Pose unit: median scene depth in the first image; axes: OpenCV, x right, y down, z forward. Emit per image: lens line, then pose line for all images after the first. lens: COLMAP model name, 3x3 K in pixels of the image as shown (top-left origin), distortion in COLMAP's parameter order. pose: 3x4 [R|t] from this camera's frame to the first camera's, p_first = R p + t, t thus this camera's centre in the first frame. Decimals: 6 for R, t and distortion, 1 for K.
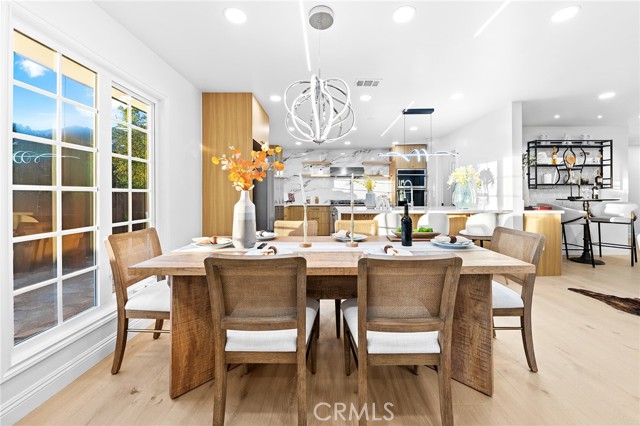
lens RADIAL K [[236.6, 0, 320.8], [0, 236.6, 195.7], [0, 0, 1]] dist [-0.000233, -0.000090]
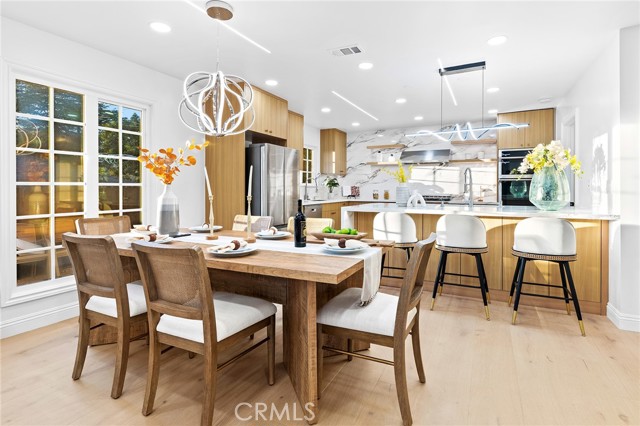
lens RADIAL K [[312.4, 0, 331.3], [0, 312.4, 189.7], [0, 0, 1]] dist [0.003343, 0.000723]
pose [[0.907997, 0.002881, -0.418968, 0.527300], [-0.001989, 0.999995, 0.002565, -0.001243], [0.418973, -0.001496, 0.907998, 0.001042]]
